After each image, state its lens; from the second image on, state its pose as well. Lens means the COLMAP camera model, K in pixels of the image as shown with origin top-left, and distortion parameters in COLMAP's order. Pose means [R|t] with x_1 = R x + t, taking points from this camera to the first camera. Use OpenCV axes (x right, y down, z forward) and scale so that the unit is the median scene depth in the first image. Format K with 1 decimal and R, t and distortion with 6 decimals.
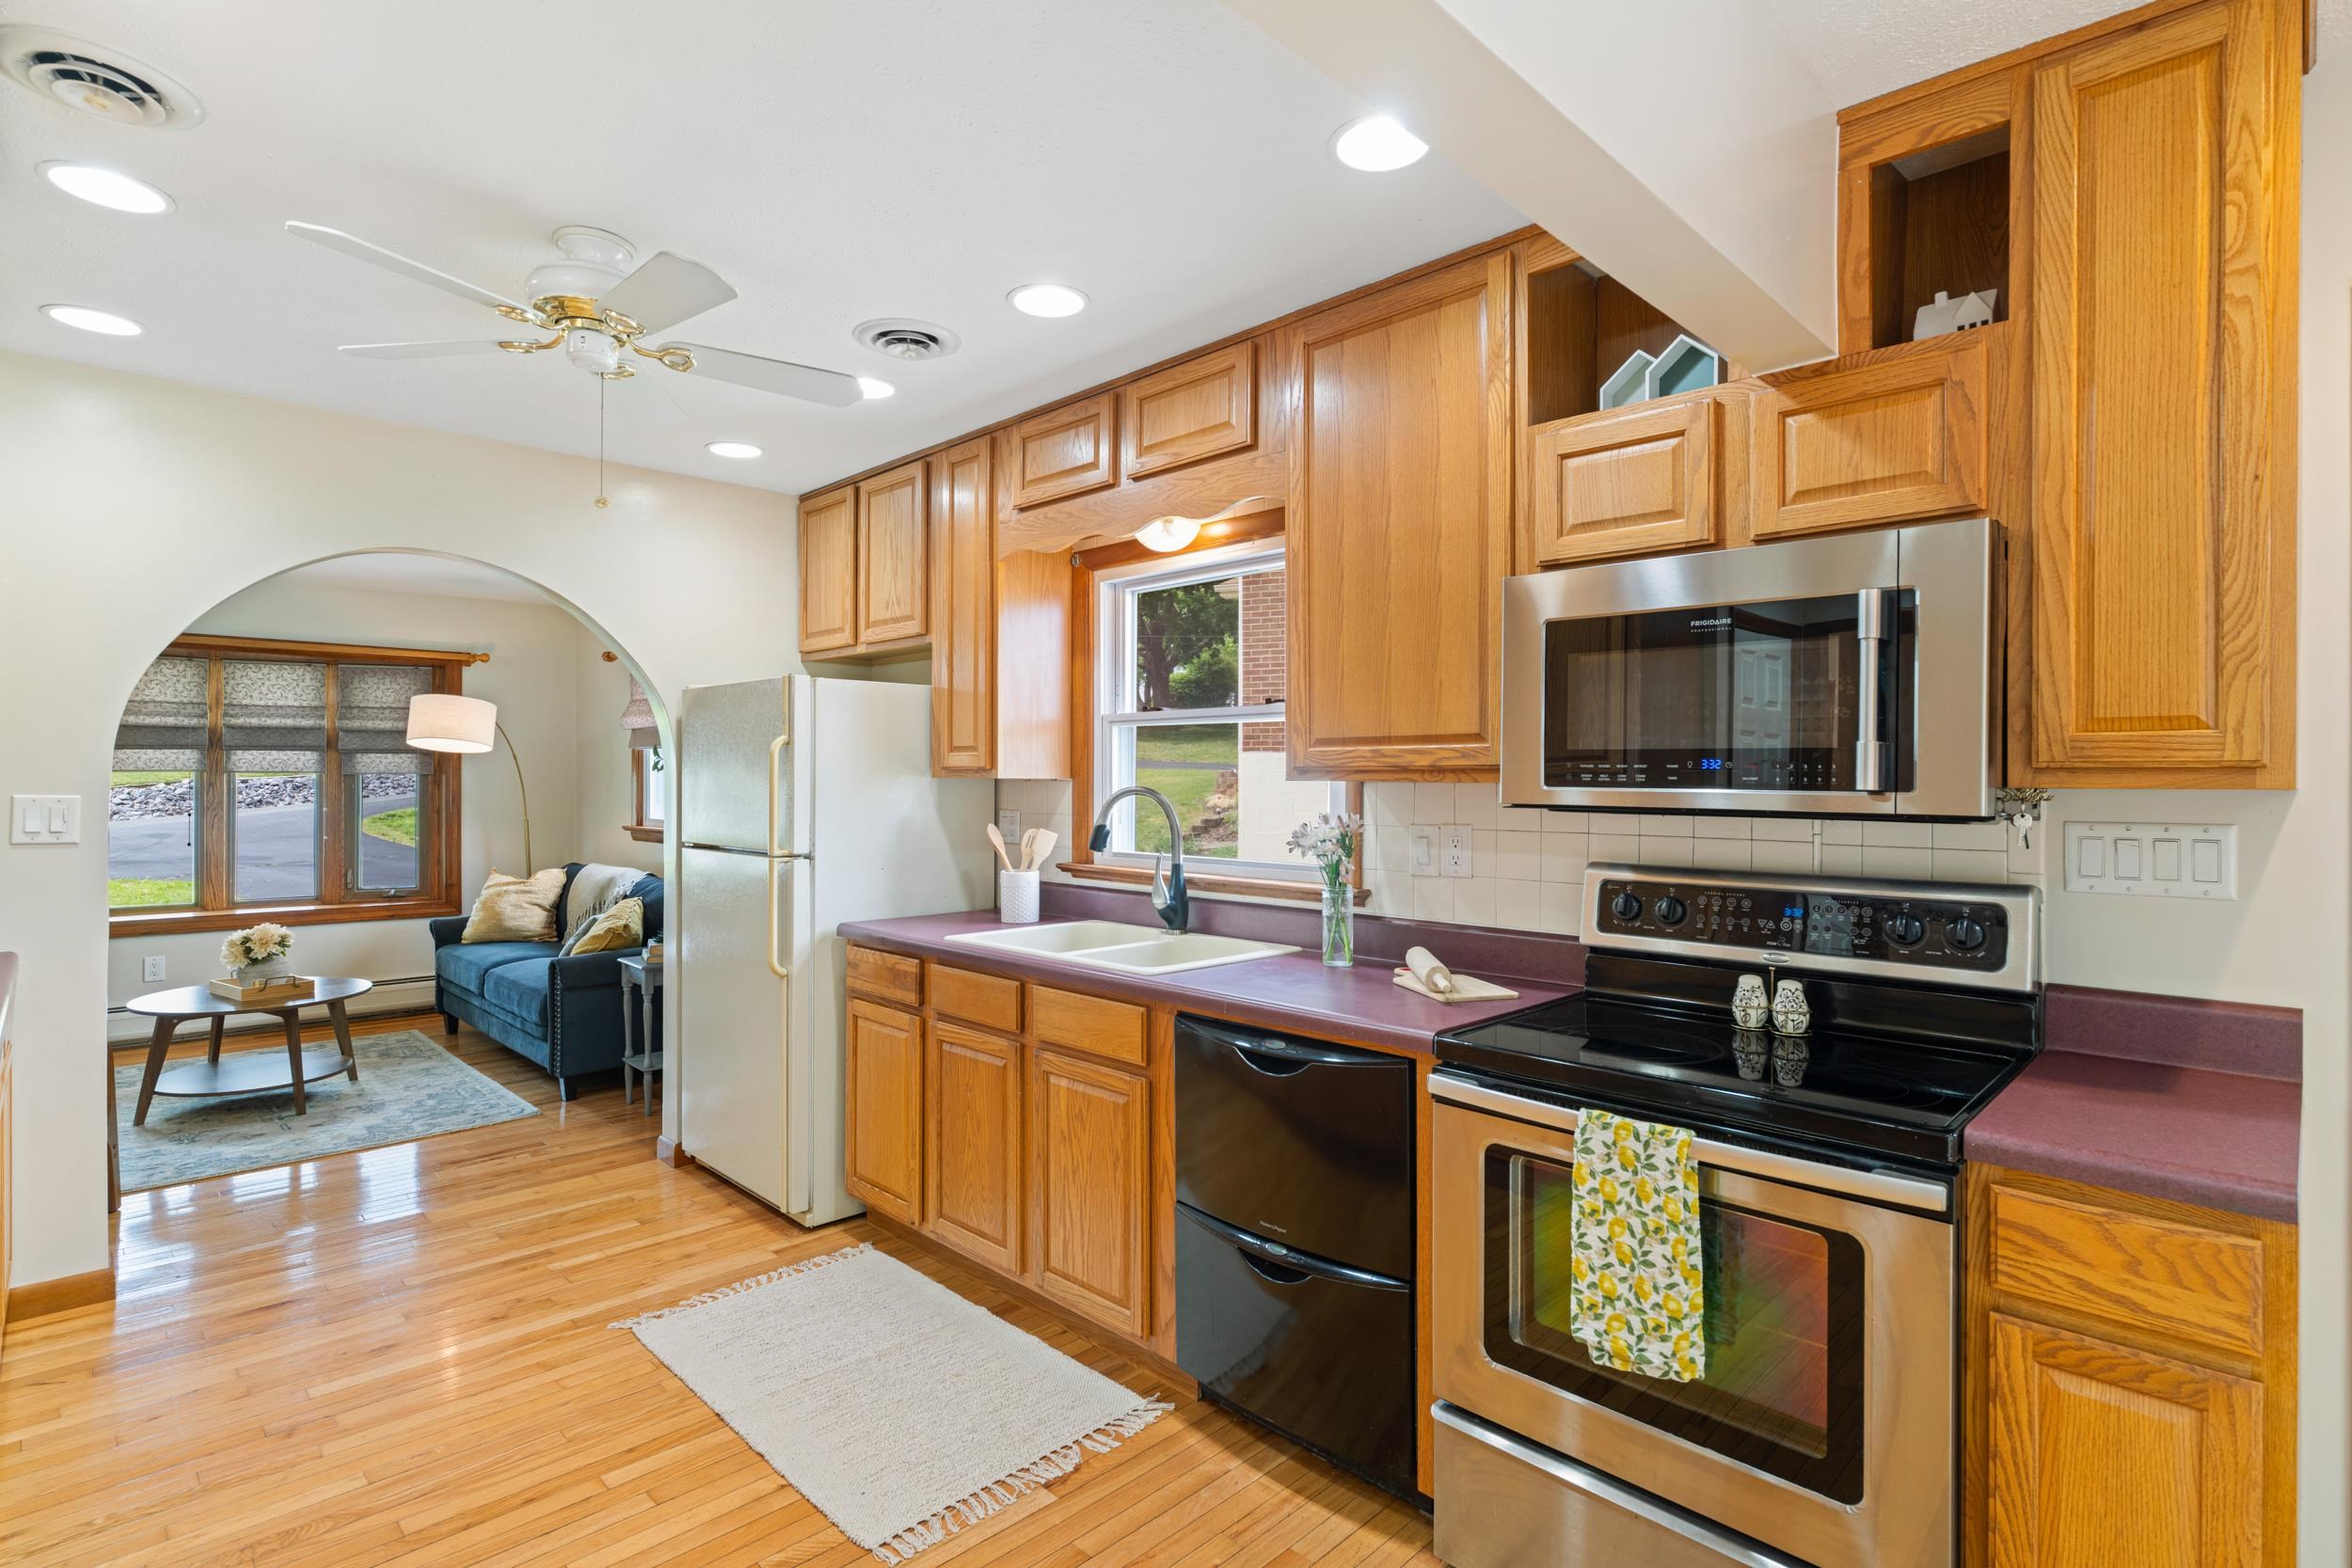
lens RADIAL K [[1124.7, 0, 1180.1], [0, 1124.7, 773.7], [0, 0, 1]] dist [-0.002416, -0.000256]
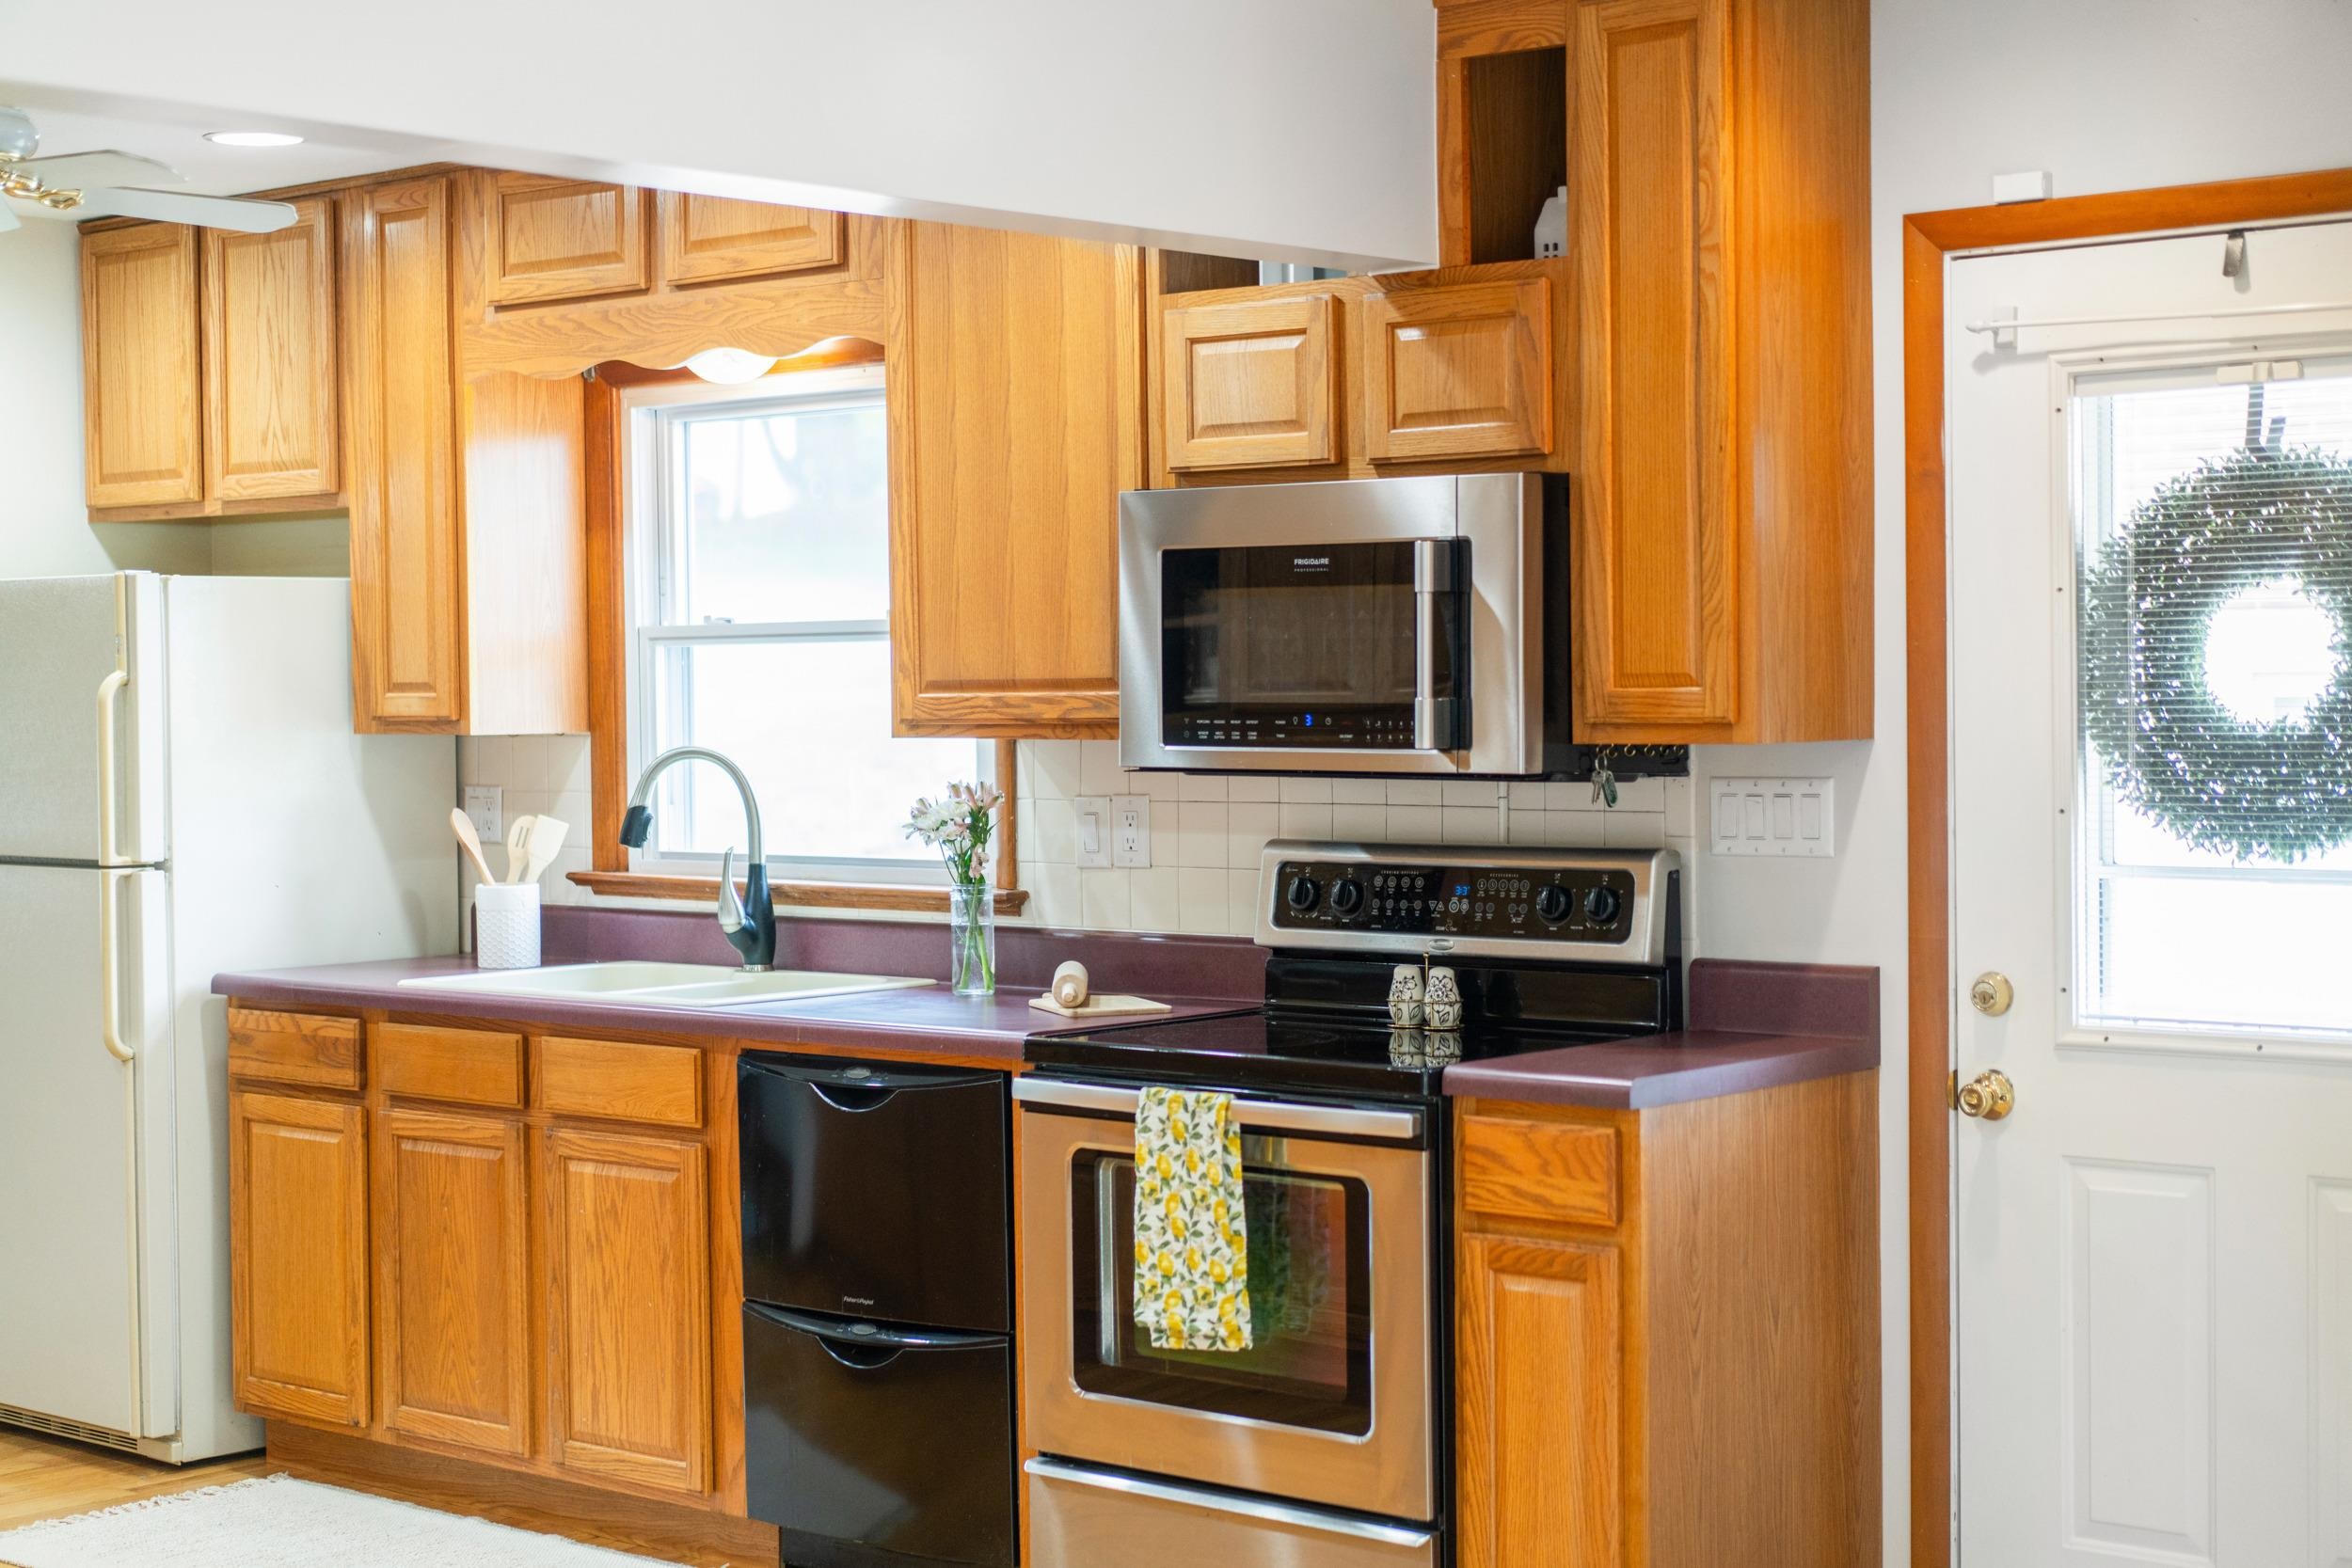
lens RADIAL K [[3658.5, 0, 1171.3], [0, 3658.5, 785.2], [0, 0, 1]] dist [0.024548, -0.007228]
pose [[0.997771, -0.016299, 0.064704, 0.126875], [0.014124, 0.999324, 0.033931, -0.042632], [-0.065213, -0.032942, 0.997327, -1.425036]]
